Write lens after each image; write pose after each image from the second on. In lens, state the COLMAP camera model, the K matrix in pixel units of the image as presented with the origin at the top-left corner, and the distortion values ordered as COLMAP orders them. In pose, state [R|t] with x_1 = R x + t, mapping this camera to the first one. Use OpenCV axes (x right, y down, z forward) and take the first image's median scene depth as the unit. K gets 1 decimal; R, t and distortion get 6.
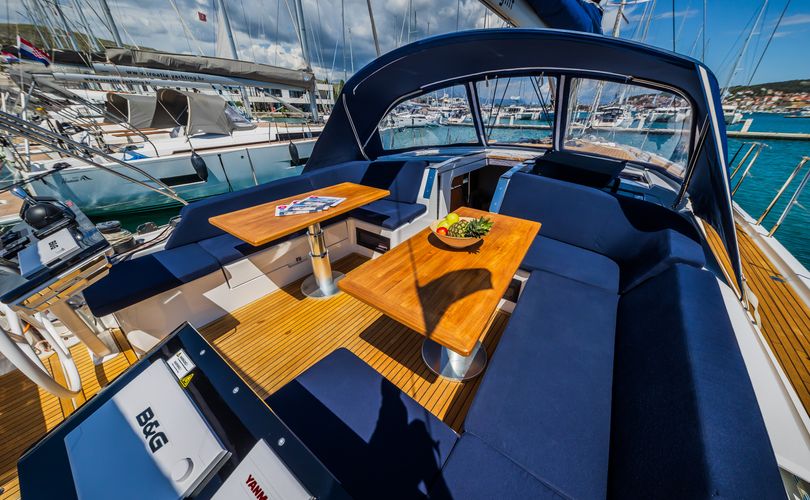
lens RADIAL K [[277.3, 0, 403.8], [0, 277.3, 252.5], [0, 0, 1]] dist [0.009025, -0.000106]
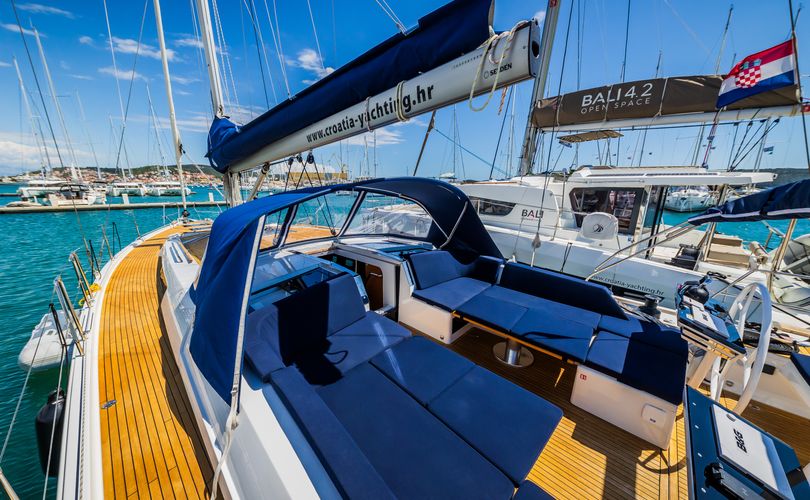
lens RADIAL K [[275.4, 0, 418.3], [0, 275.4, 248.6], [0, 0, 1]] dist [0.014963, 0.000070]
pose [[0.086150, -0.229500, 0.969488, -1.245308], [0.453669, 0.875400, 0.166913, -0.692935], [-0.886997, 0.425447, 0.179533, 0.885963]]
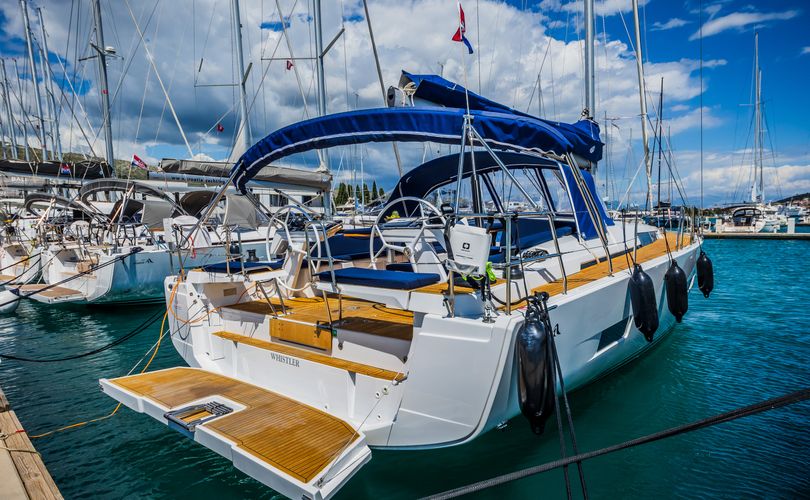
lens RADIAL K [[489.2, 0, 417.9], [0, 489.2, 248.3], [0, 0, 1]] dist [0.032636, 0.000655]
pose [[0.997768, -0.018494, -0.064166, 0.116320], [-0.008918, 0.915376, -0.402502, 1.387511], [0.066180, 0.402176, 0.913167, -2.160065]]
